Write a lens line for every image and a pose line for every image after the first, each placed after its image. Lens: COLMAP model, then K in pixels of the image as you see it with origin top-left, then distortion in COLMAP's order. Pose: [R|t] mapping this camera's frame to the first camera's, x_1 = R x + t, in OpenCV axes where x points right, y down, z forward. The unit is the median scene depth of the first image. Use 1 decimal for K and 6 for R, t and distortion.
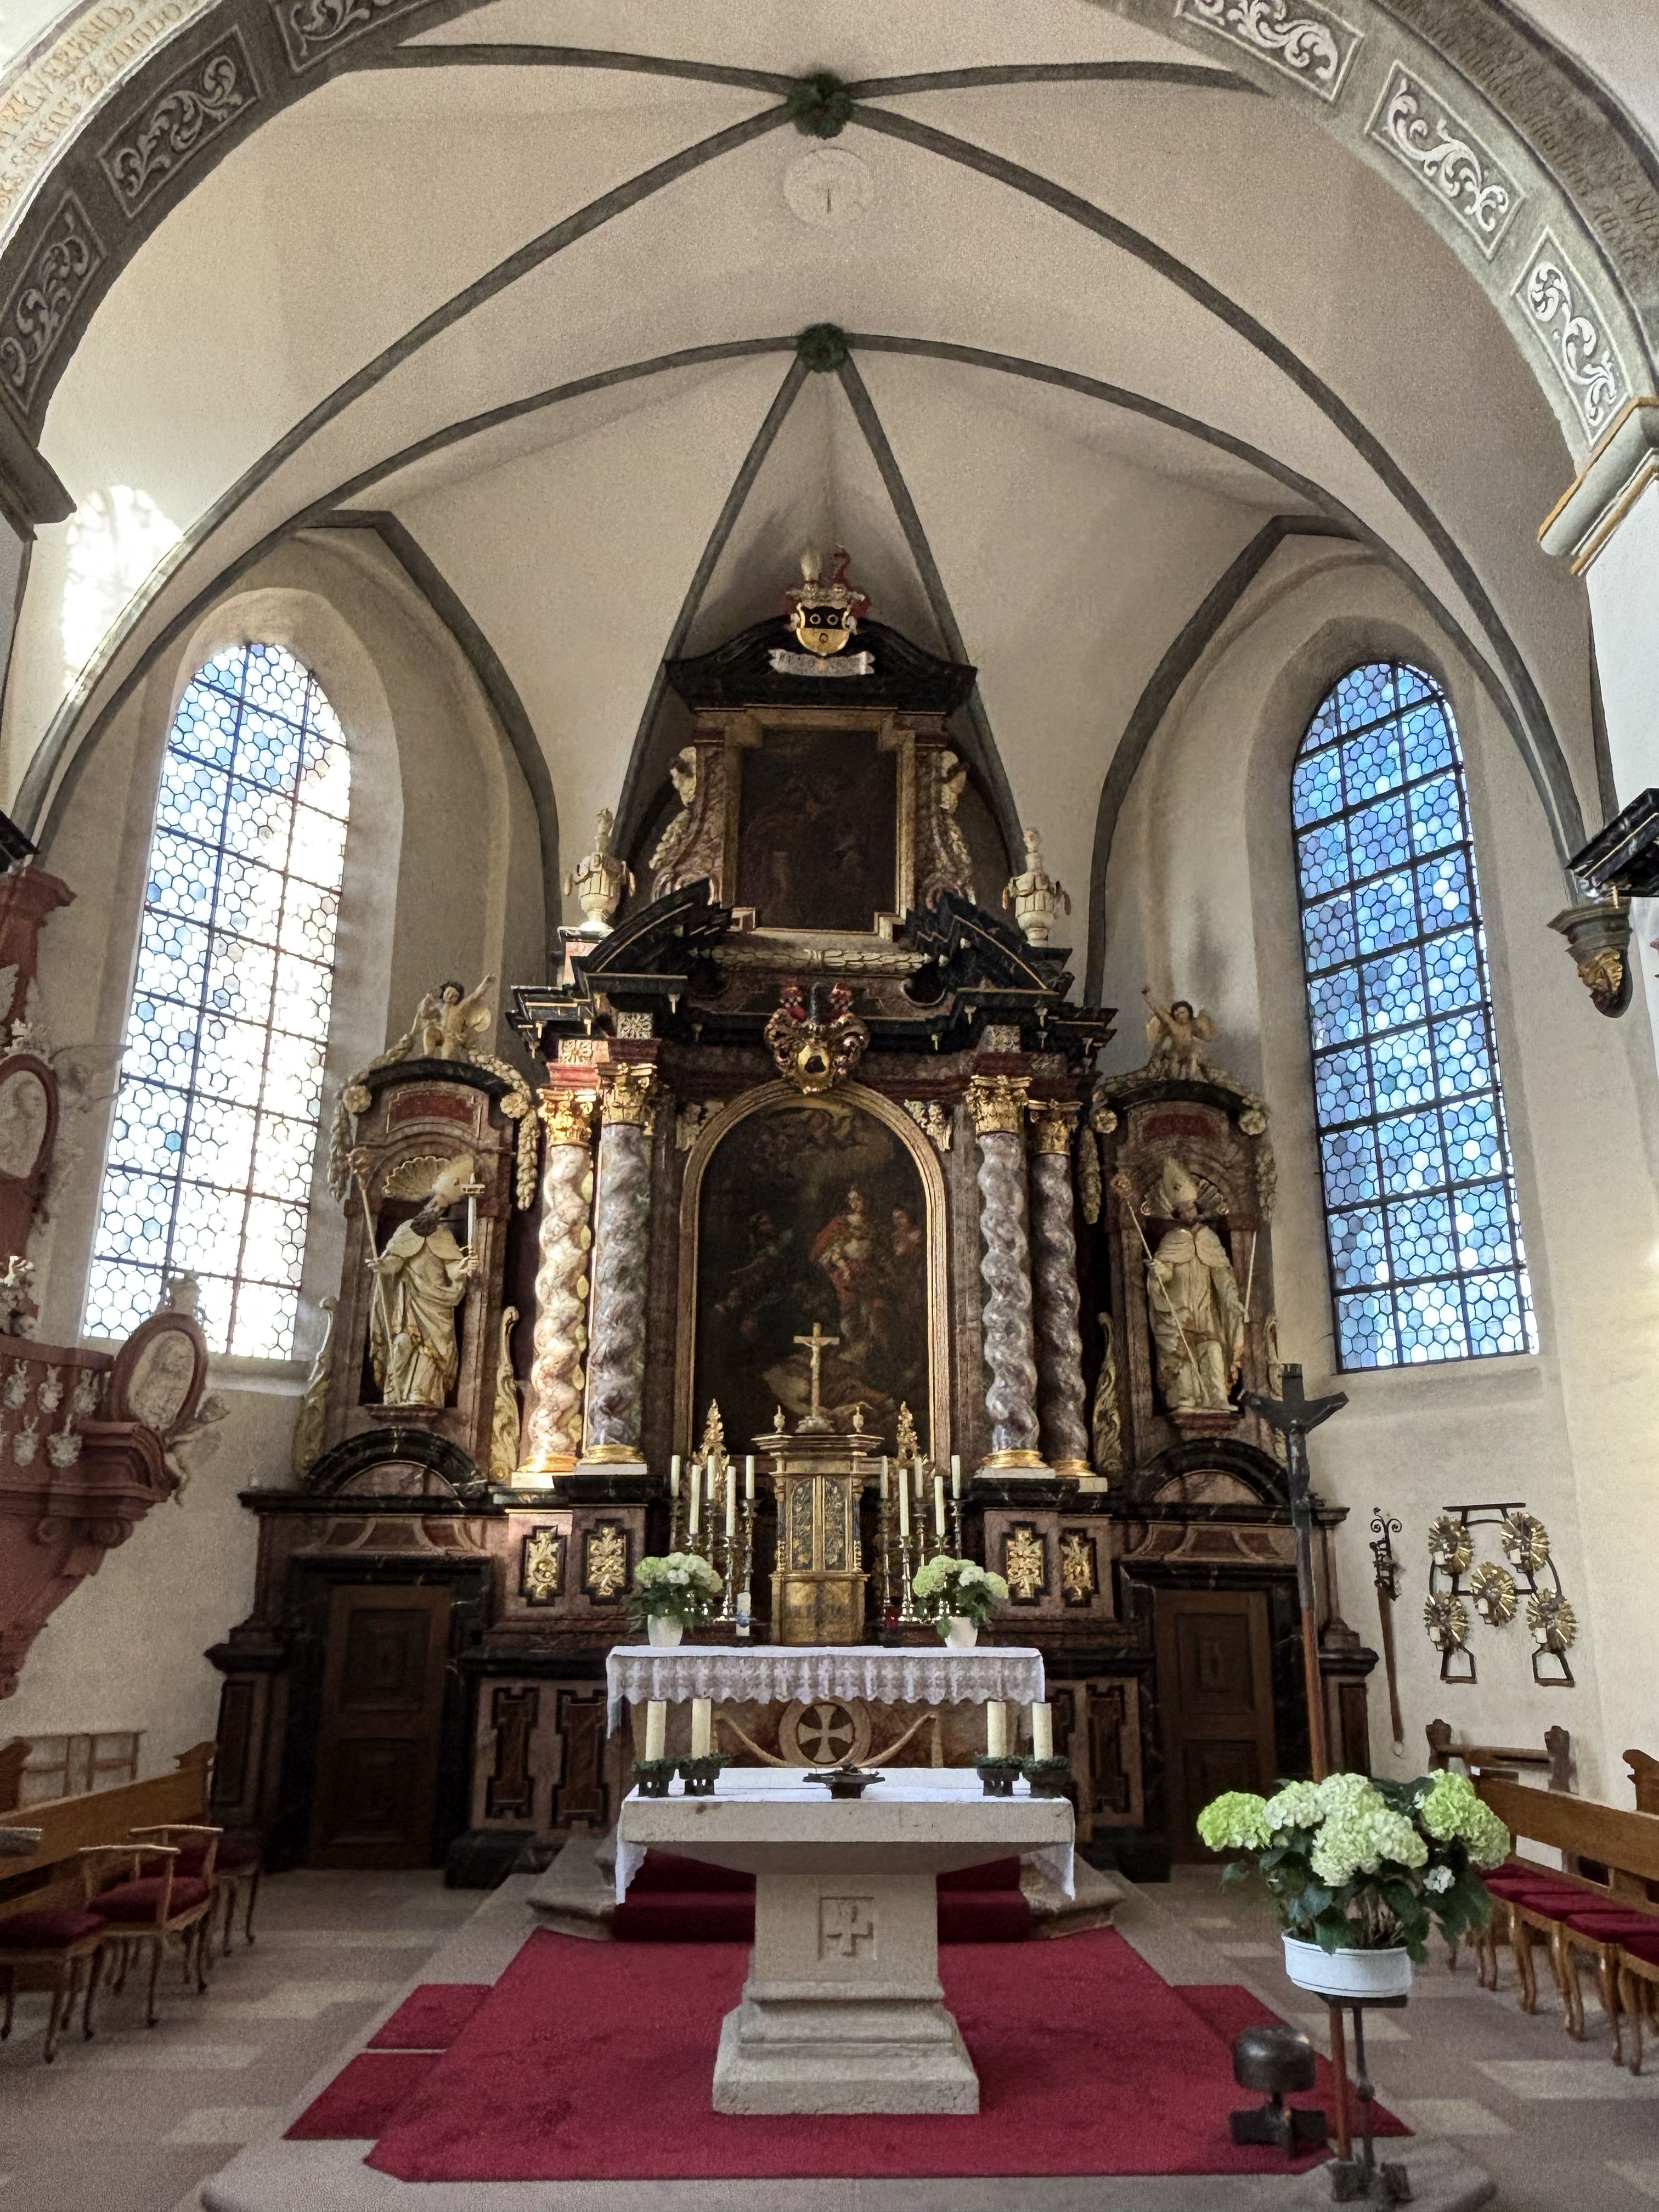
lens RADIAL K [[1577.0, 0, 829.5], [0, 1577.0, 1106.0], [0, 0, 1]] dist [0.082898, -0.001457]
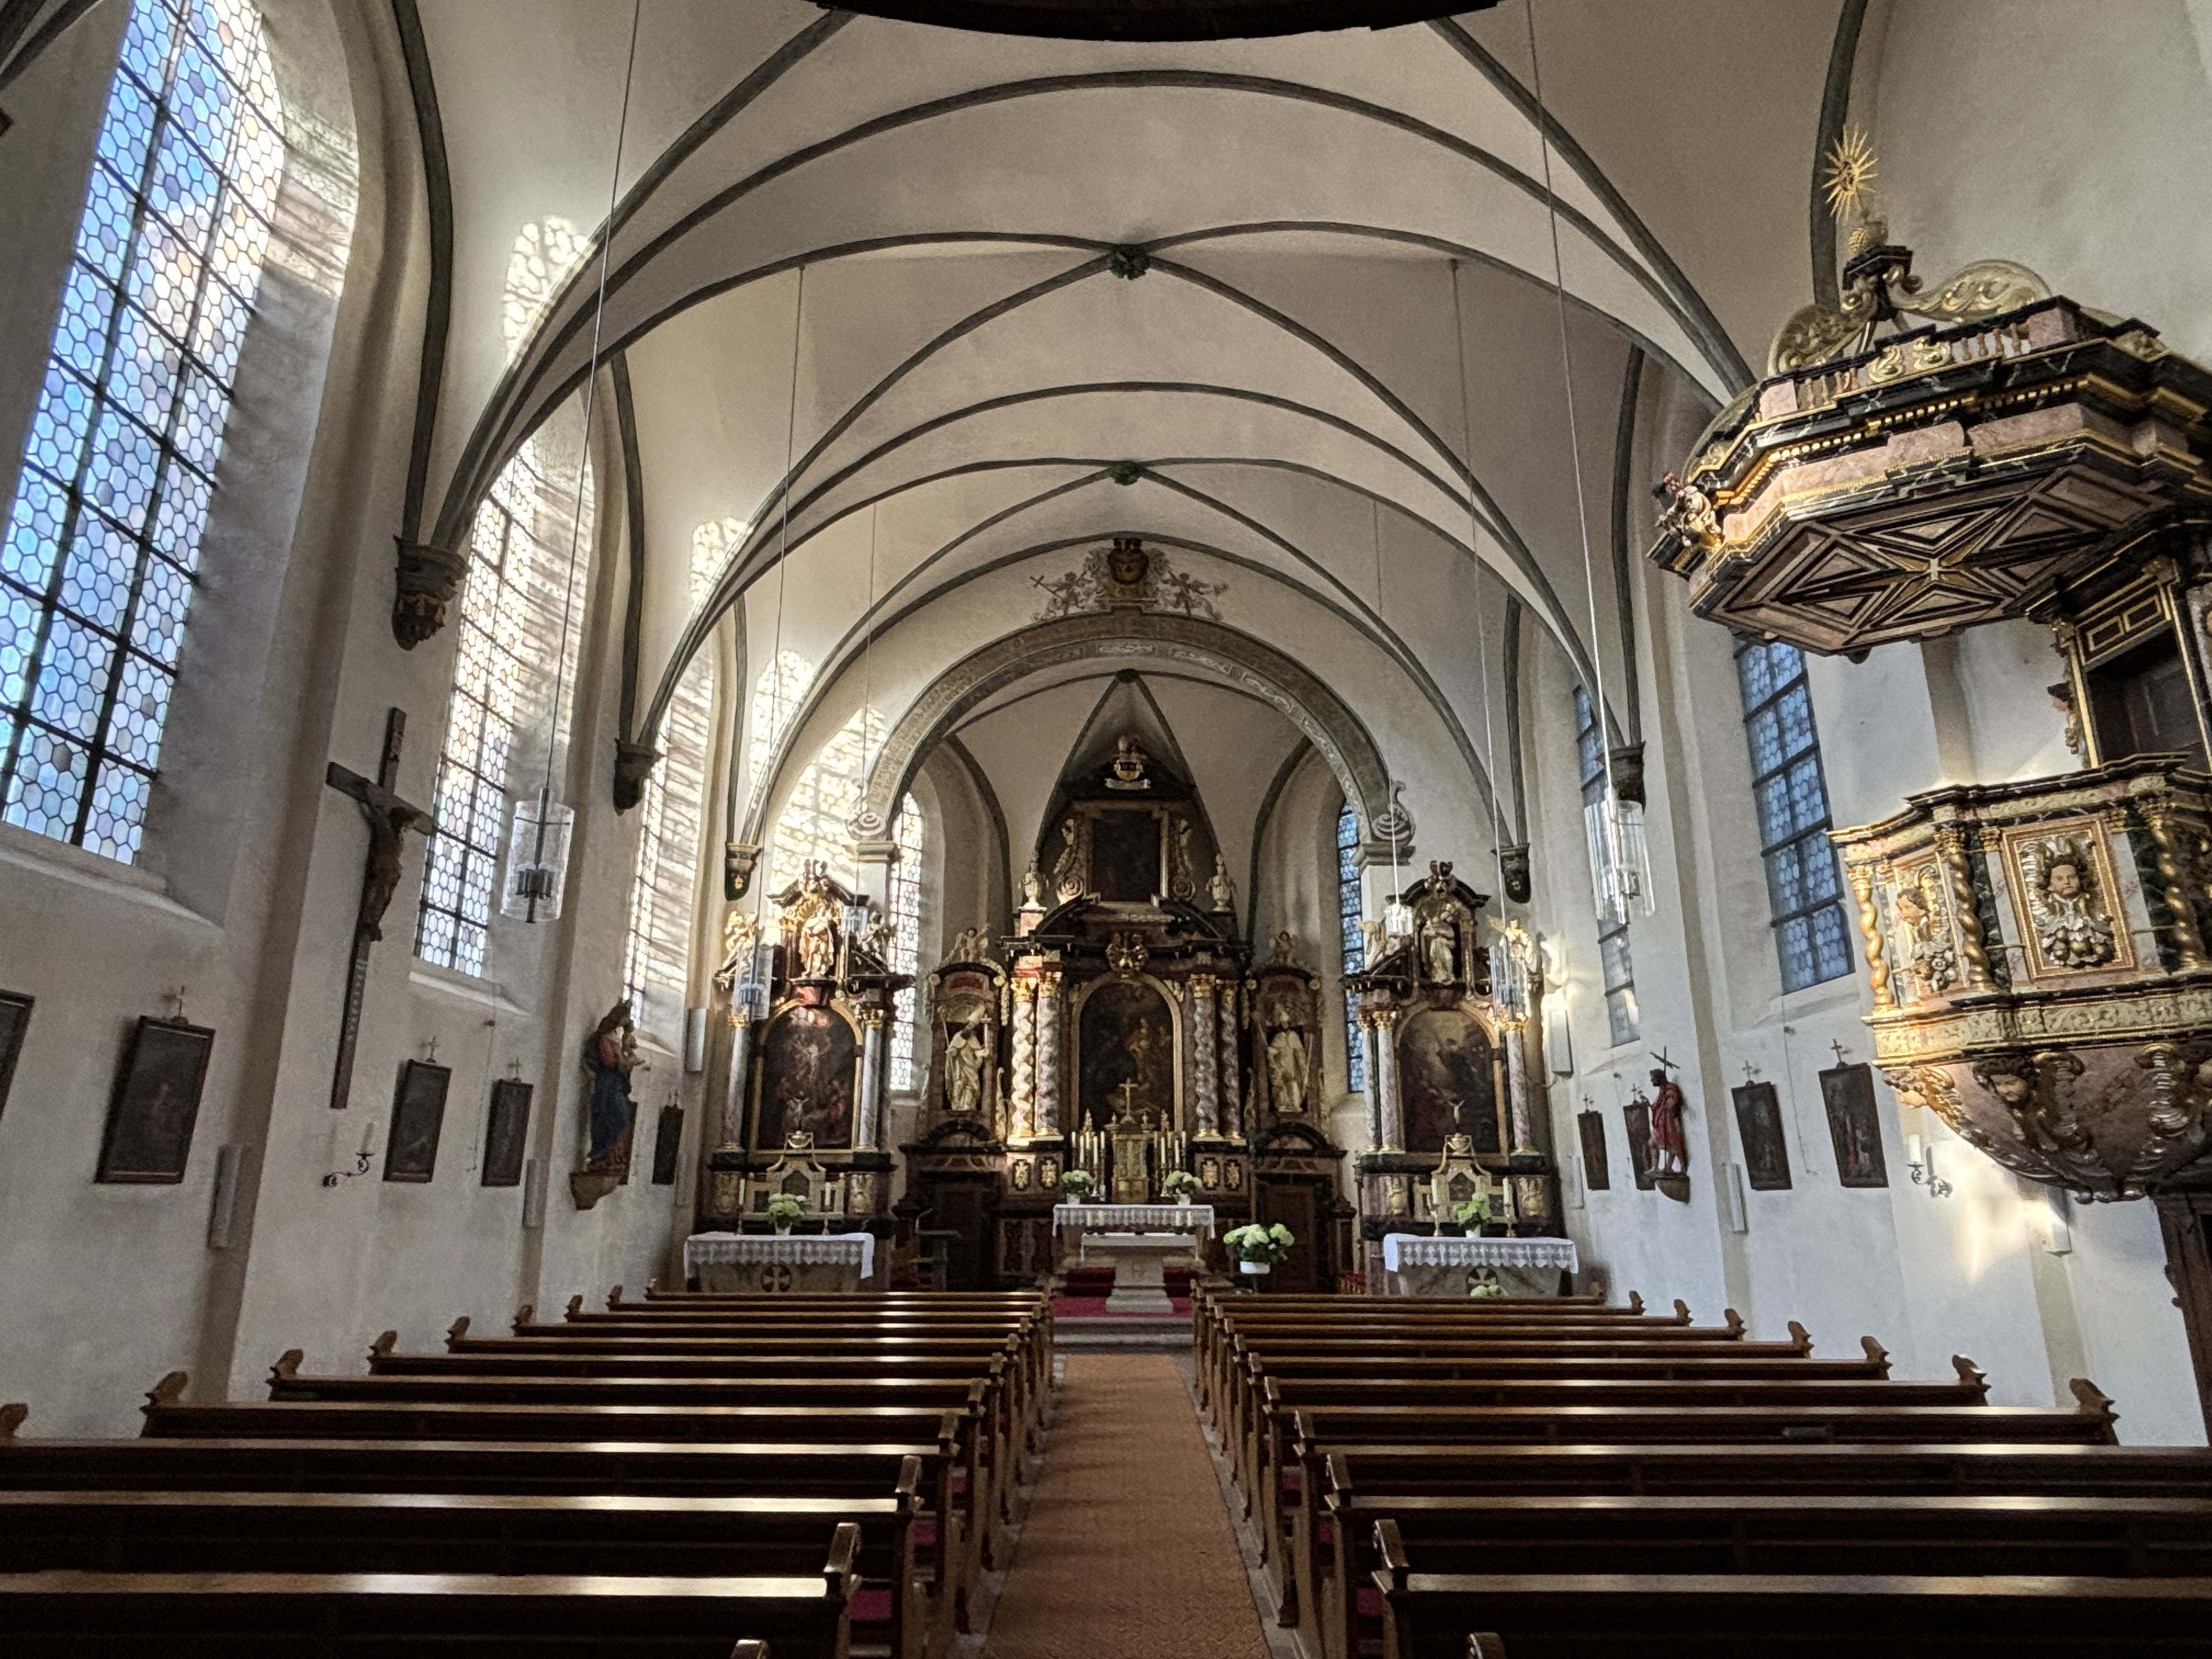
lens RADIAL K [[1291.1, 0, 1106.0], [0, 1291.1, 829.5], [0, 0, 1]] dist [0.064841, 0.000073]
pose [[0.999725, -0.008340, -0.021932, 0.004177], [0.008905, 0.999628, 0.025762, -0.291048], [0.021709, -0.025950, 0.999427, -0.973841]]
